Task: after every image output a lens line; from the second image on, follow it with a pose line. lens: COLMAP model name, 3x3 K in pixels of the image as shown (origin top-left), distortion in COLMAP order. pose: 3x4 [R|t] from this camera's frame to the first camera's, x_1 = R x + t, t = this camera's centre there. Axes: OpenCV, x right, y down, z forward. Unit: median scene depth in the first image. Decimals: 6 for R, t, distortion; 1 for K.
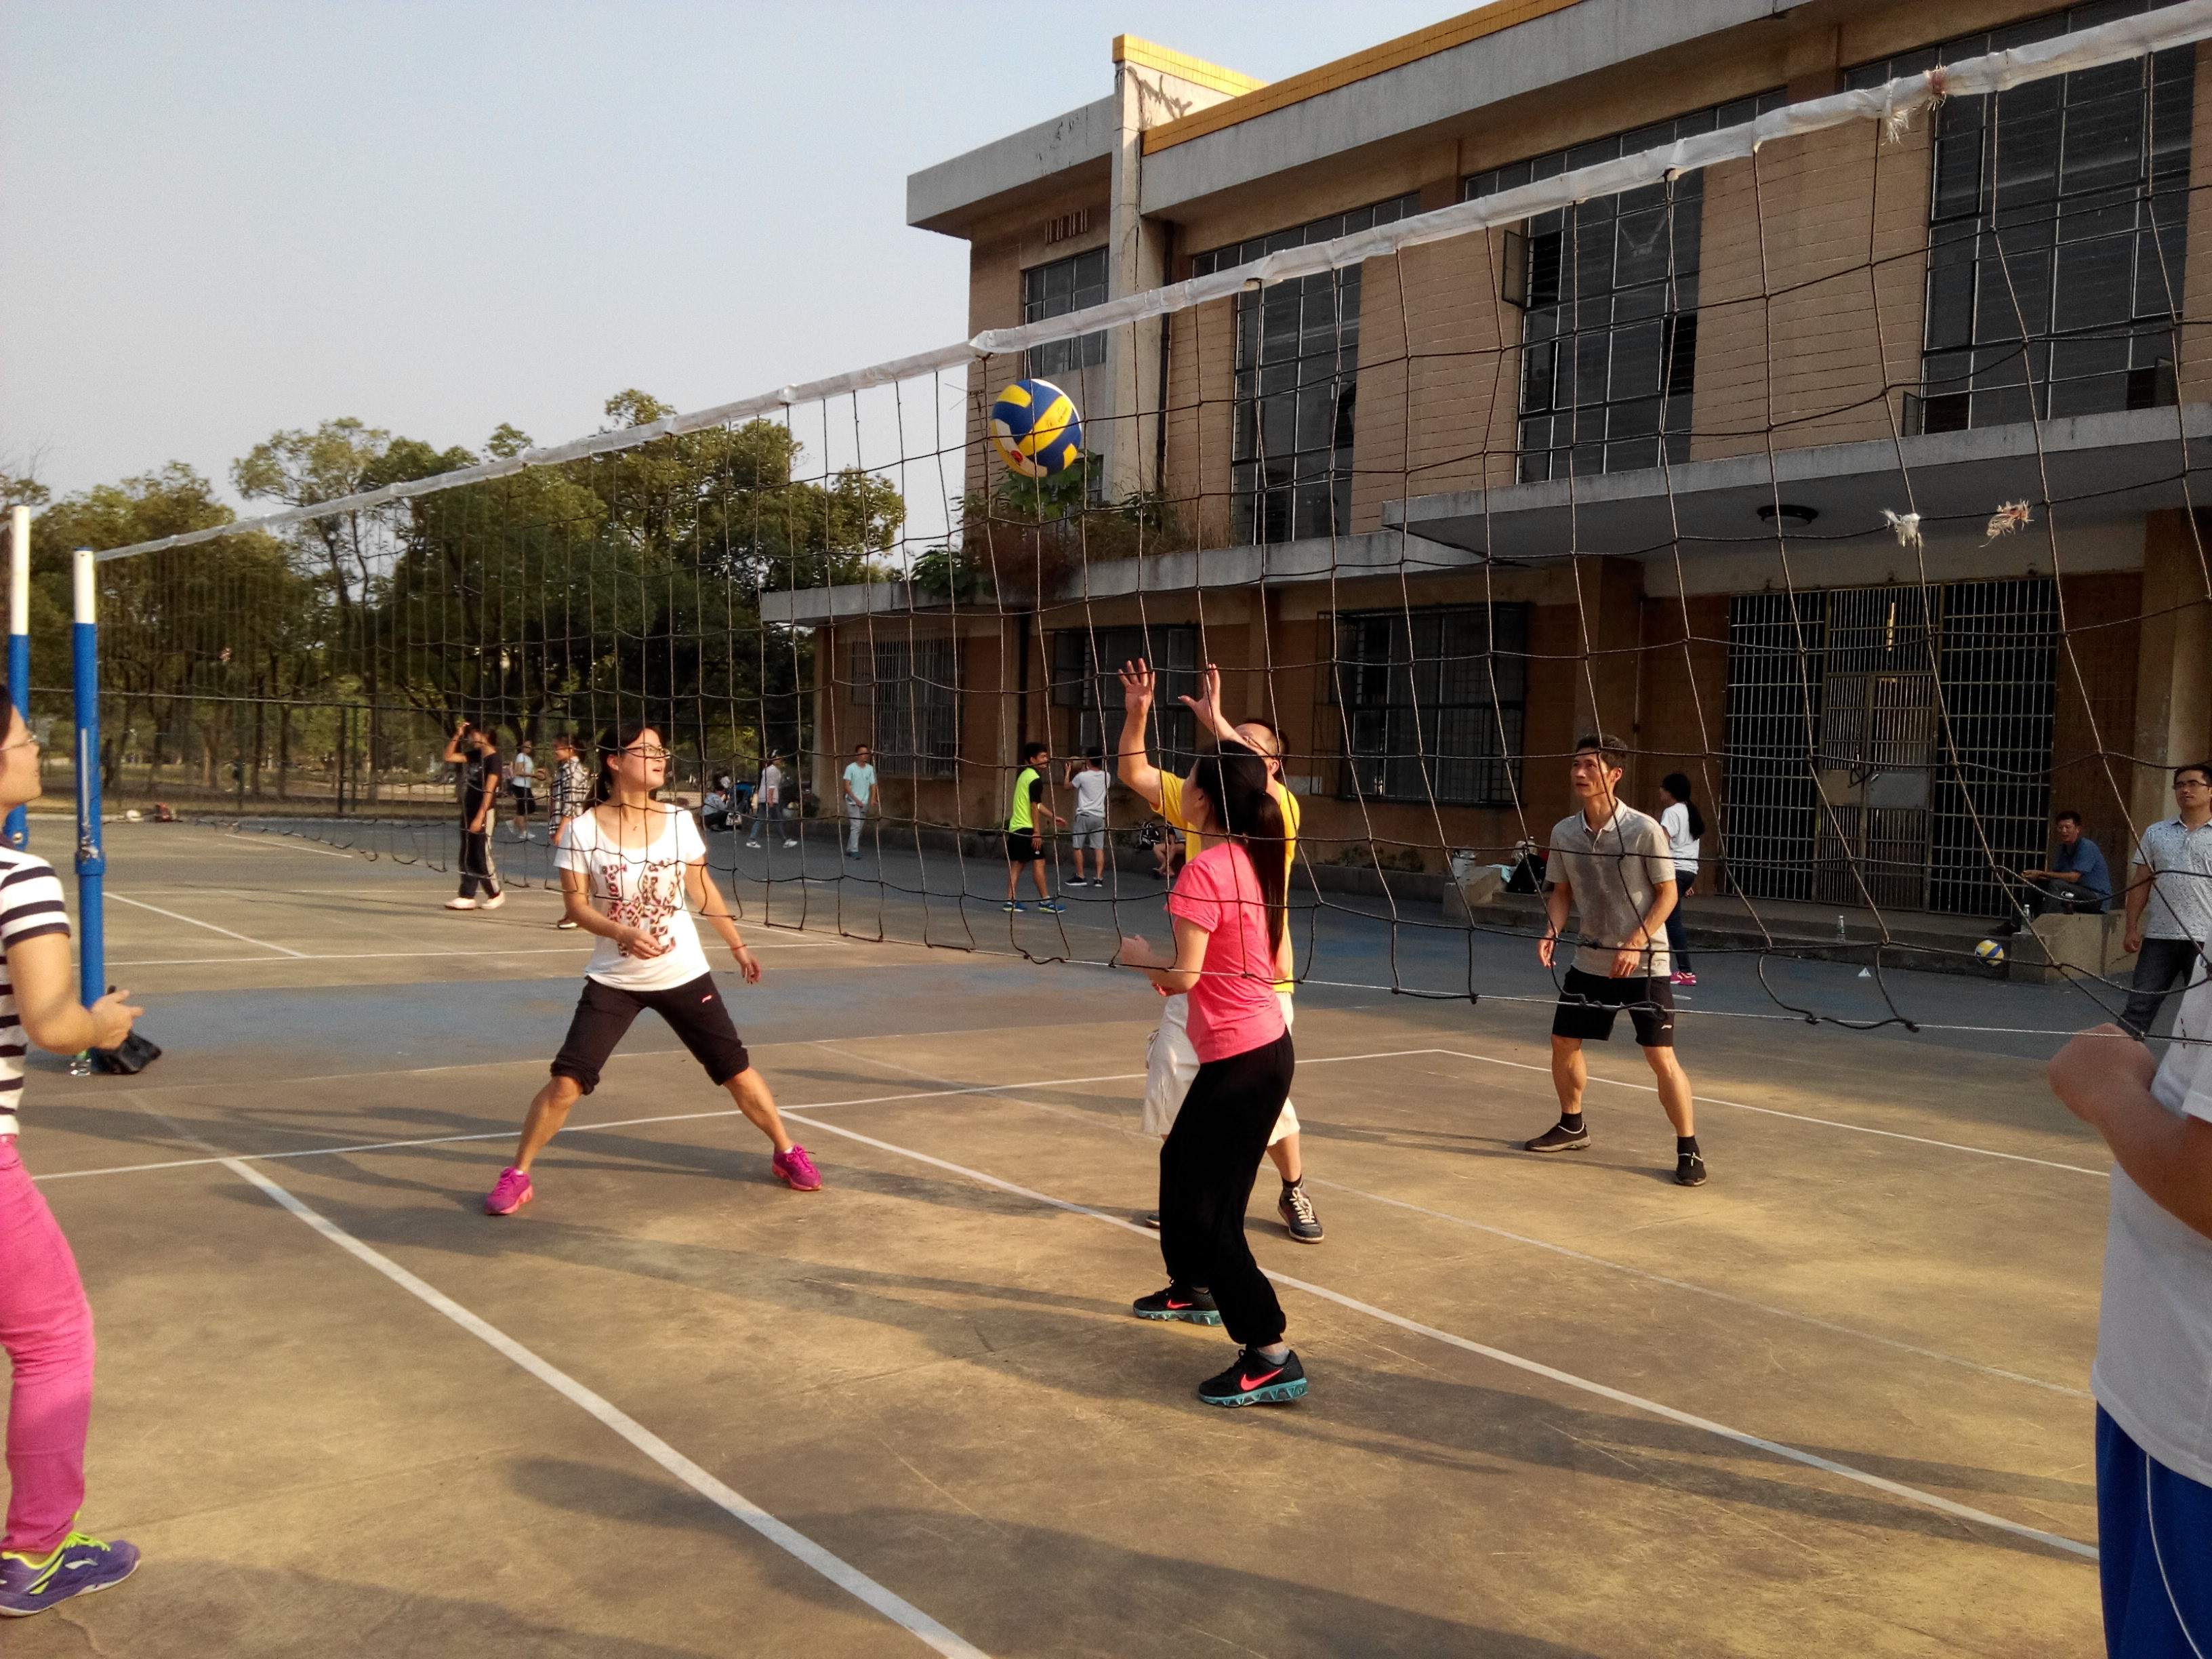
lens RADIAL K [[1891.2, 0, 1120.1], [0, 1891.2, 841.4], [0, 0, 1]] dist [0.128474, -0.235287]
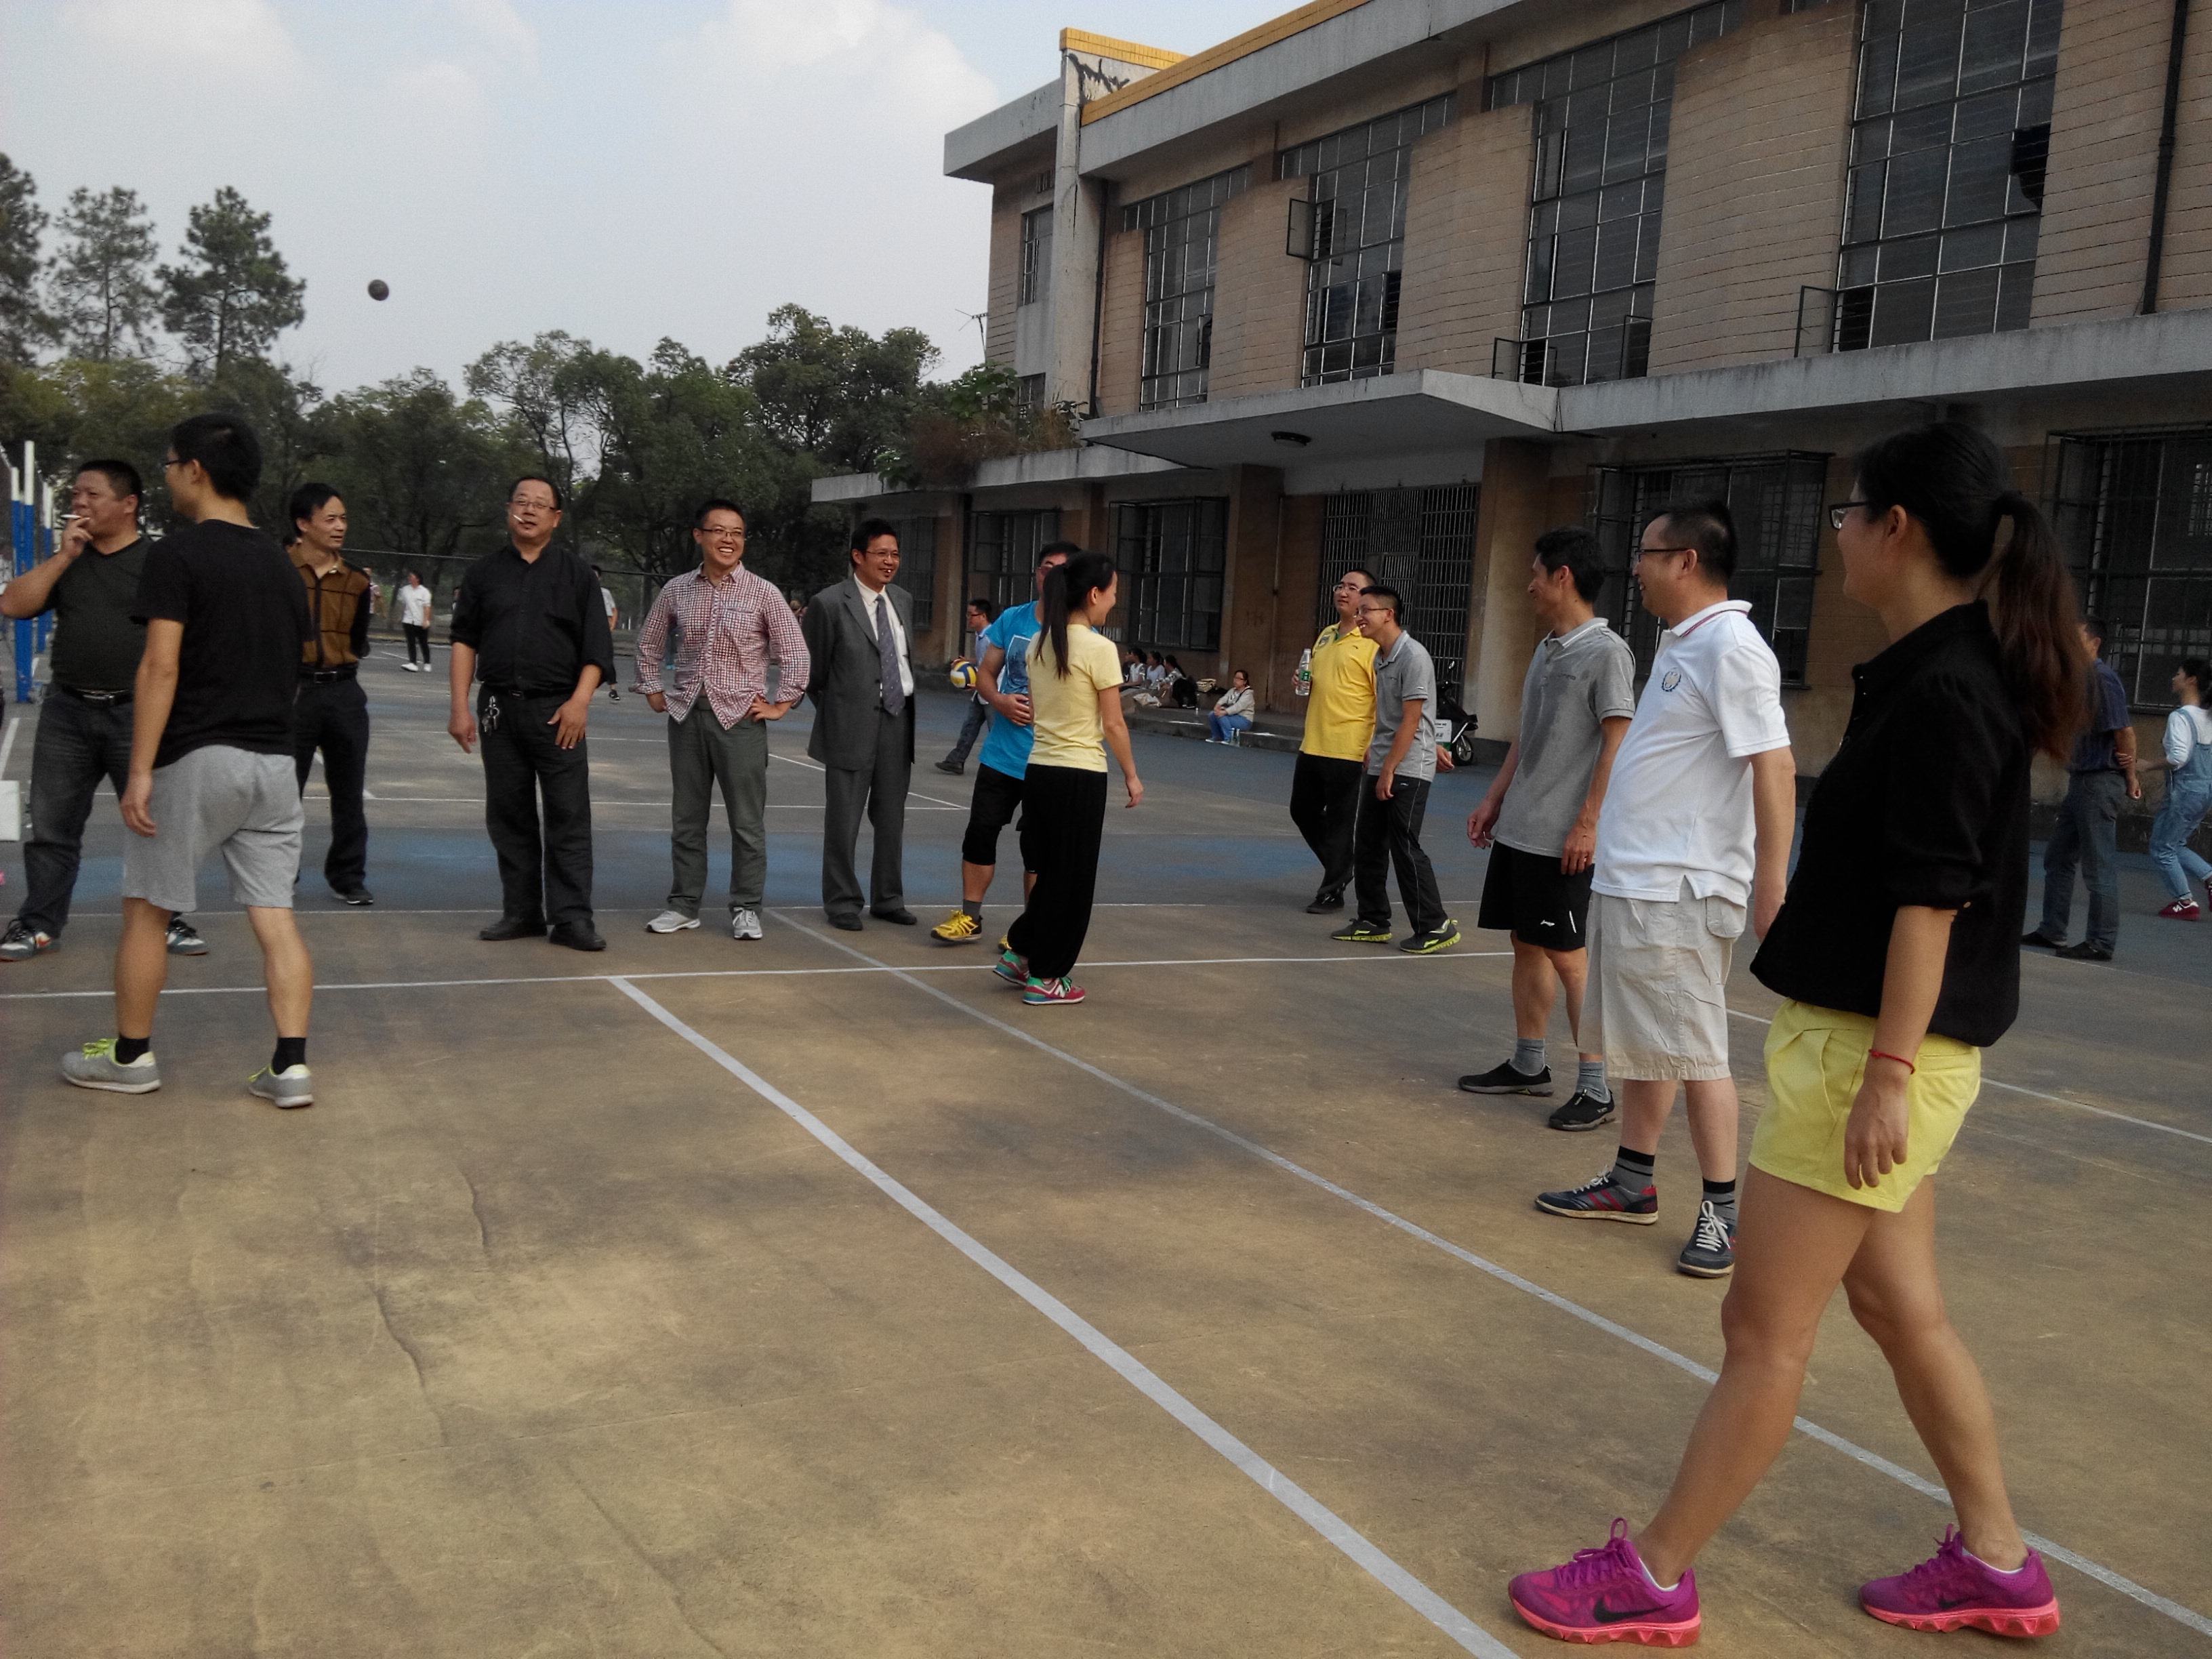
lens RADIAL K [[1891.2, 0, 1120.1], [0, 1891.2, 841.4], [0, 0, 1]] dist [0.128474, -0.235287]
pose [[0.982584, 0.044453, -0.180422, 0.428017], [-0.033145, 0.997321, 0.065215, 0.033917], [0.182838, -0.058099, 0.981425, -0.367833]]
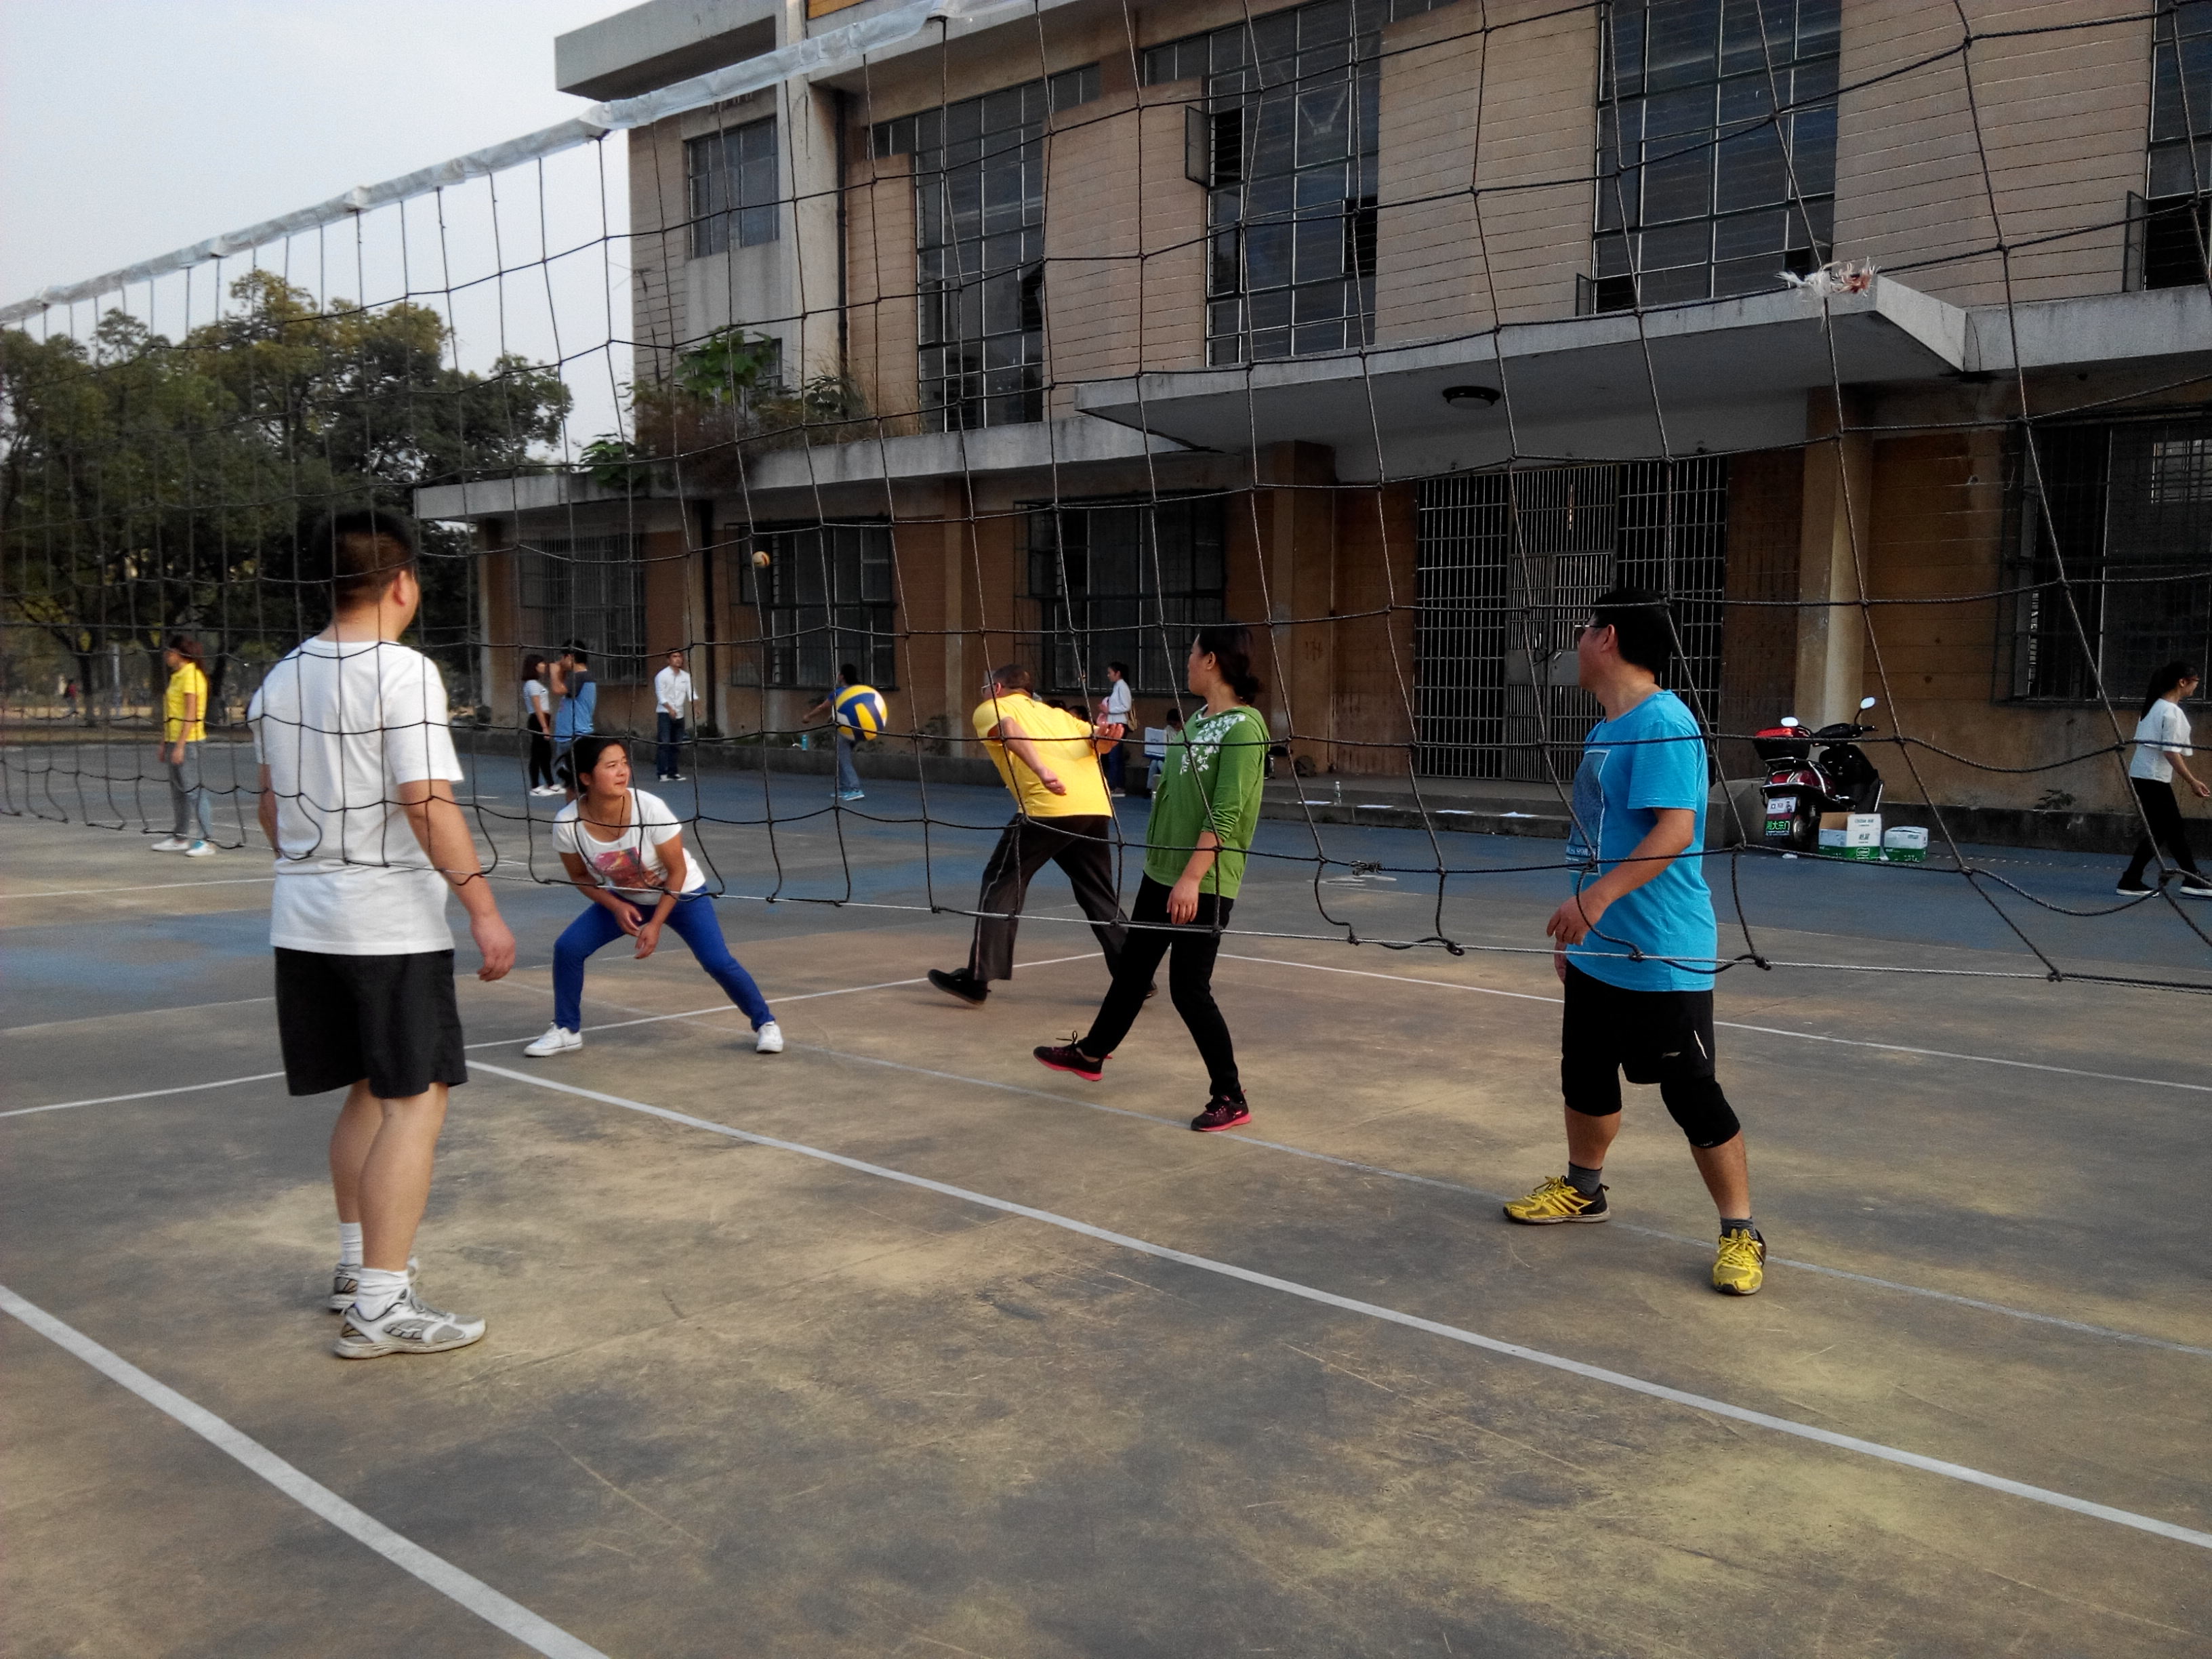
lens RADIAL K [[1891.2, 0, 1120.1], [0, 1891.2, 841.4], [0, 0, 1]] dist [0.128474, -0.235287]
pose [[0.987300, -0.042284, 0.153138, 0.001665], [0.034027, 0.997843, 0.056143, 0.000577], [-0.155182, -0.050219, 0.986609, 0.023635]]
